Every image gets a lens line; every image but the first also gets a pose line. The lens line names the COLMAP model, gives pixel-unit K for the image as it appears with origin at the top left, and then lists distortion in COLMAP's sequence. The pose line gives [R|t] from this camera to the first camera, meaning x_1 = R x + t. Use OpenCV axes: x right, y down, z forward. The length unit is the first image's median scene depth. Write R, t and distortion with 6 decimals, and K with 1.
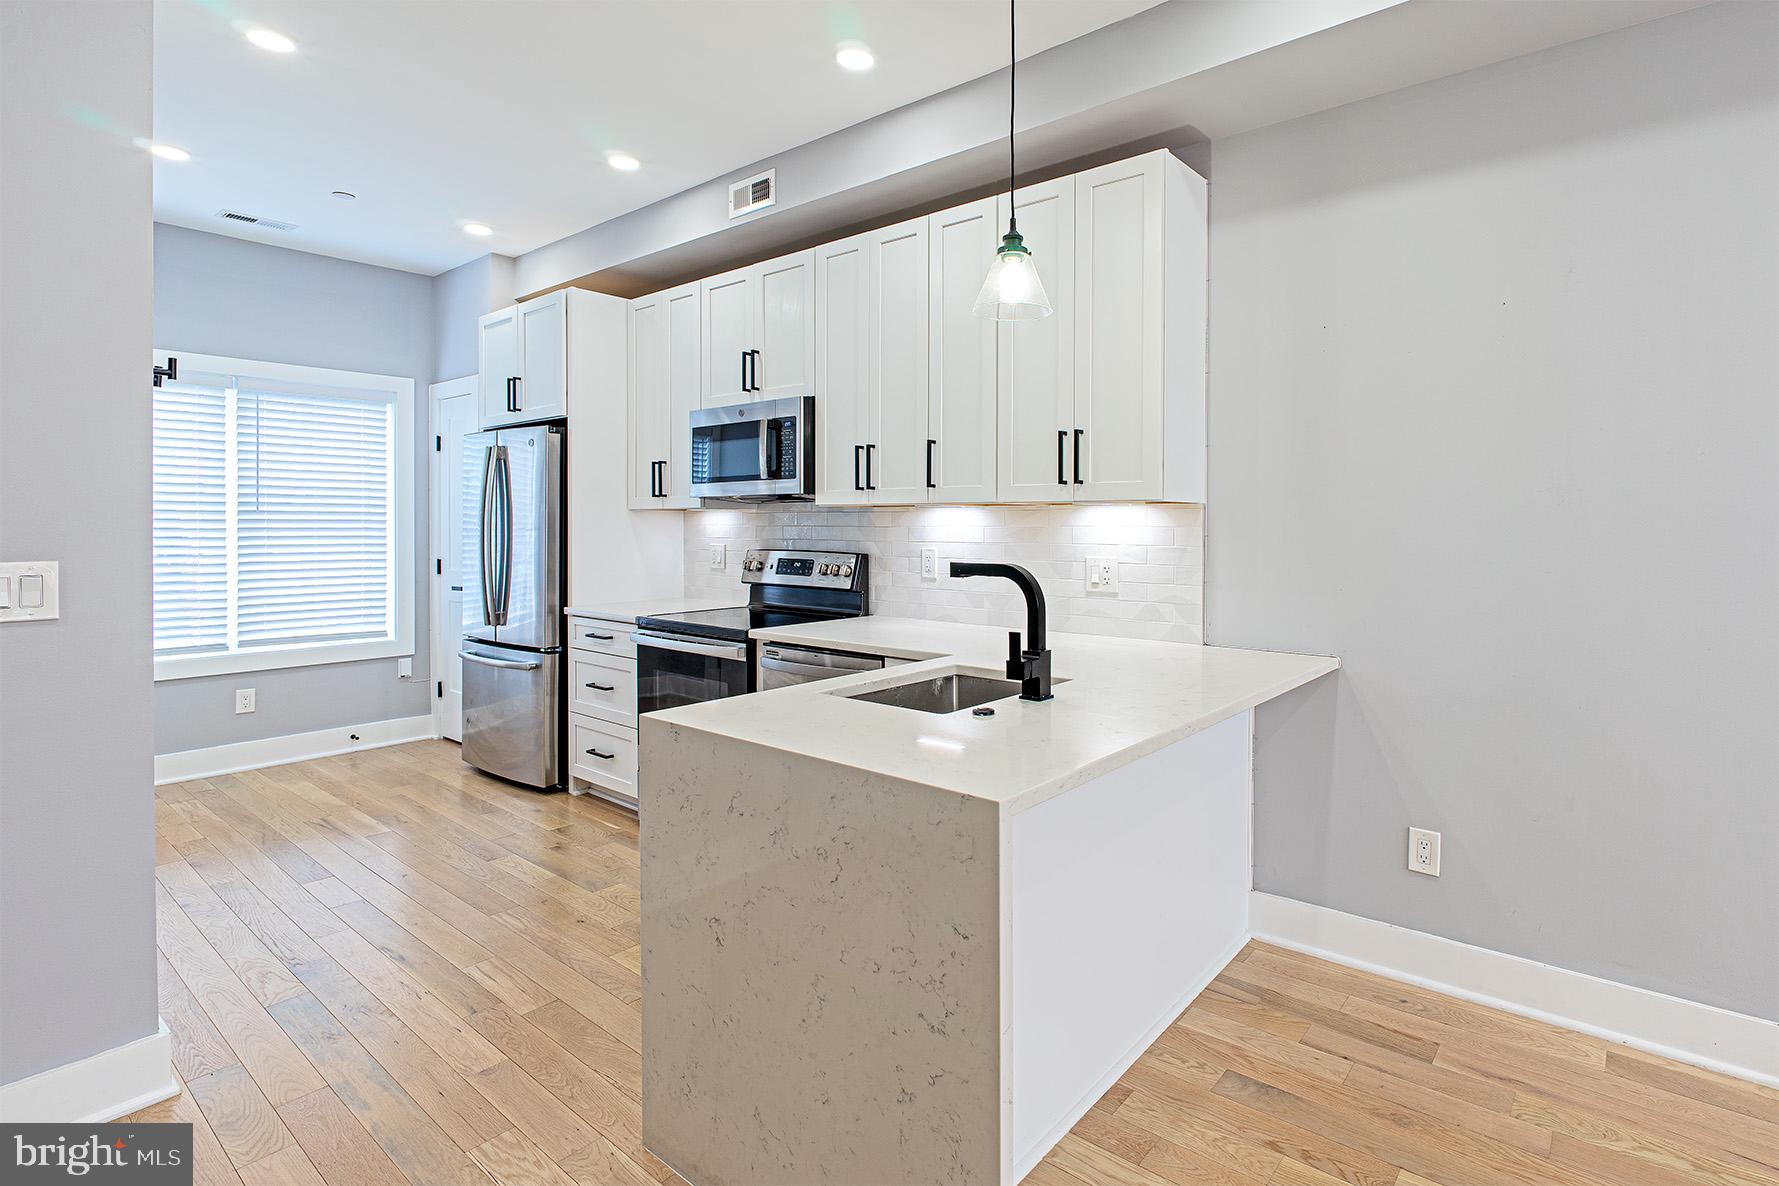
lens RADIAL K [[854.3, 0, 999.1], [0, 854.3, 528.5], [0, 0, 1]] dist [-0.005109, -0.000178]
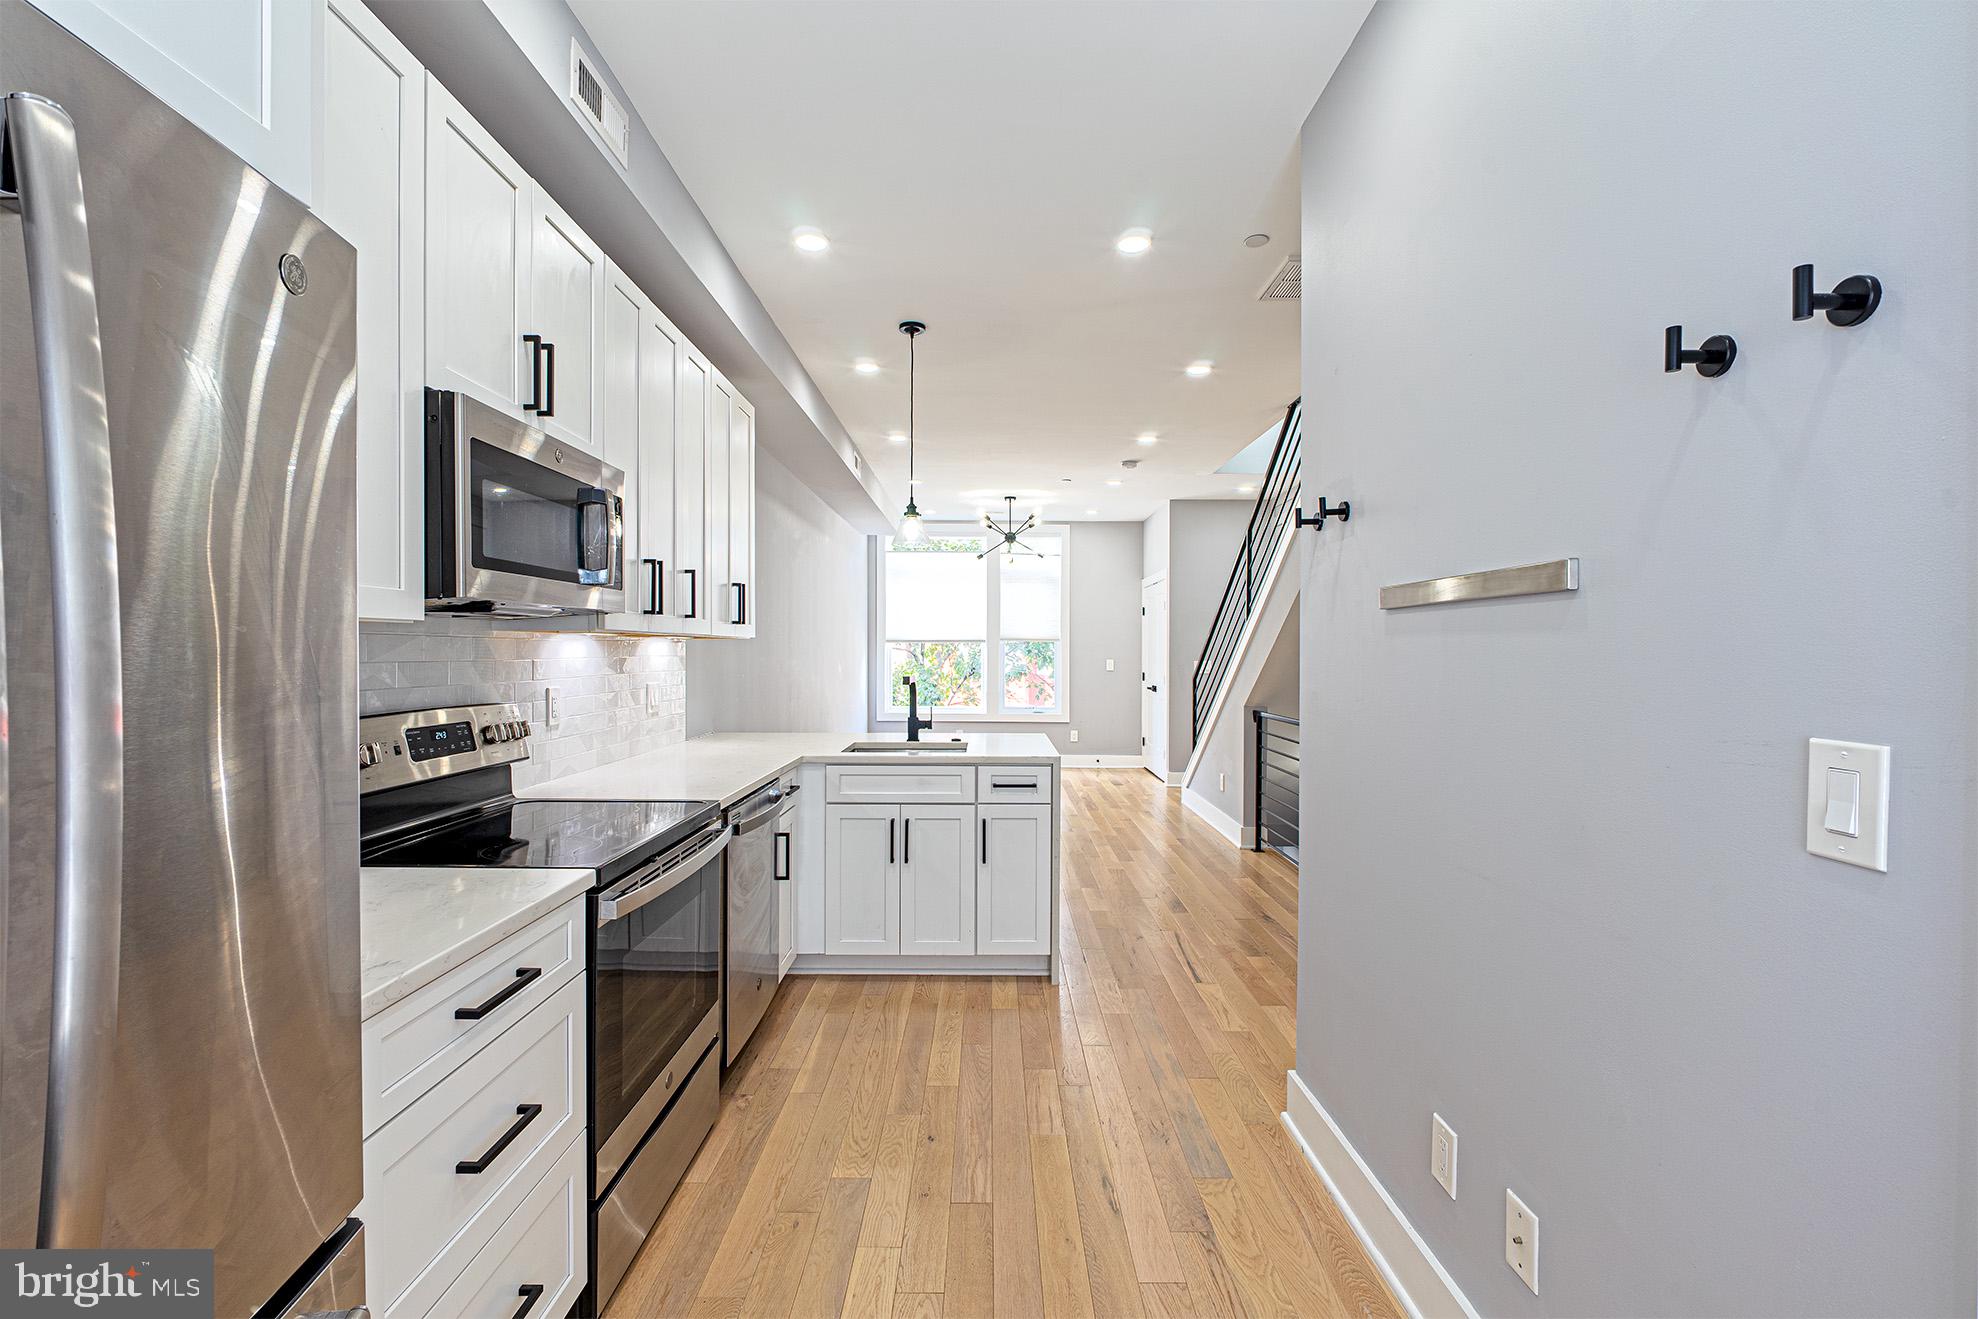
lens RADIAL K [[857.8, 0, 994.3], [0, 857.8, 659.6], [0, 0, 1]] dist [-0.007853, -0.000579]
pose [[-0.597962, -0.010576, 0.801455, -0.826988], [0.004239, 0.999857, 0.016357, -0.011253], [-0.801513, 0.013178, -0.597832, 1.003296]]
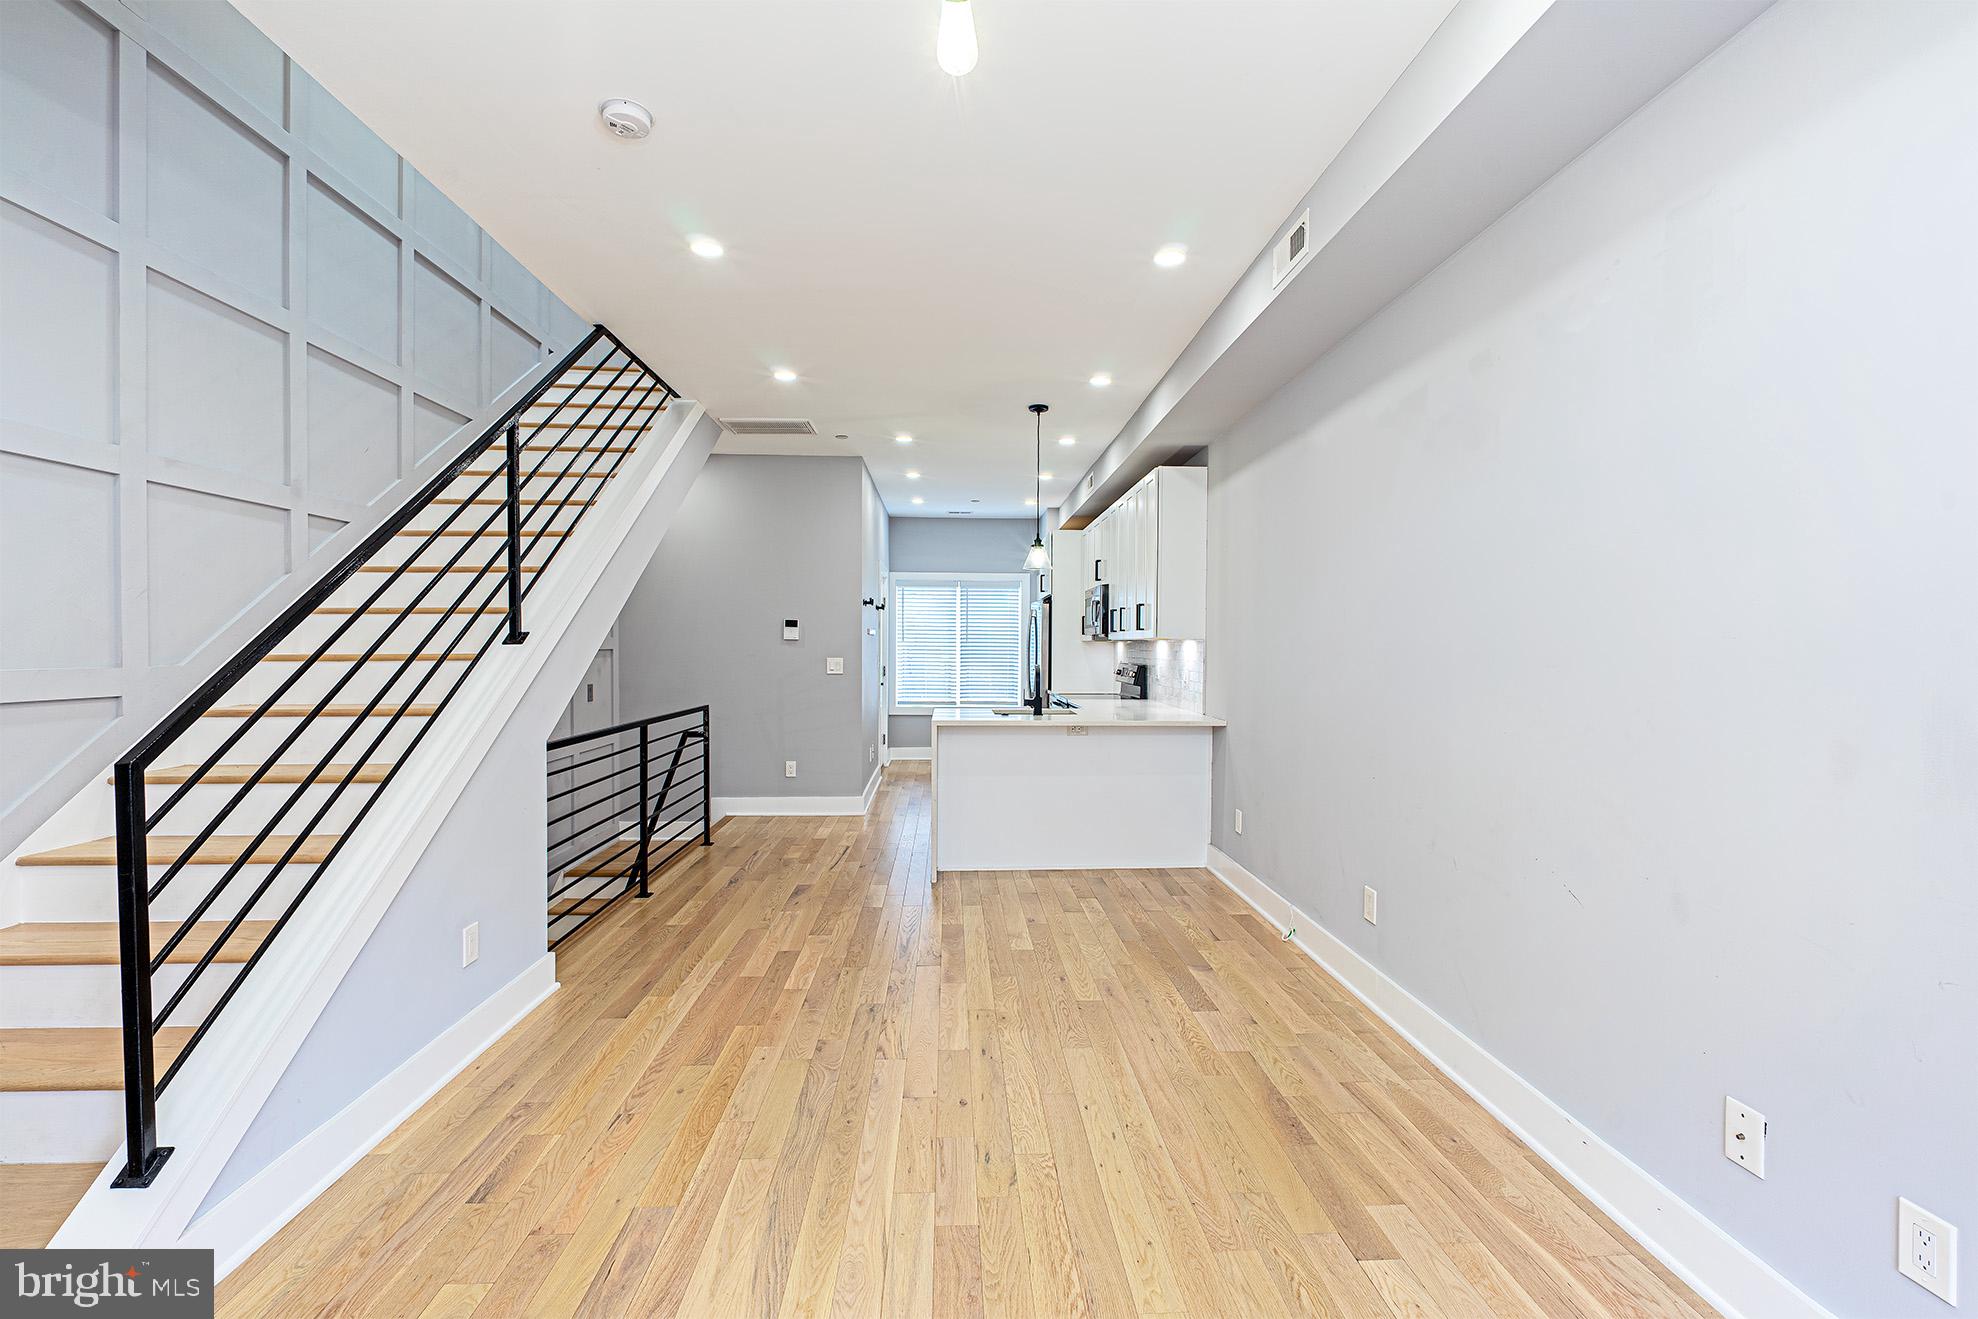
lens RADIAL K [[857.8, 0, 981.9], [0, 857.8, 653.9], [0, 0, 1]] dist [-0.007853, -0.000579]
pose [[0.620843, 0.010196, -0.783868, 0.990892], [-0.010522, 0.999934, 0.004673, 0.000671], [0.783864, 0.005346, 0.620910, -0.386646]]
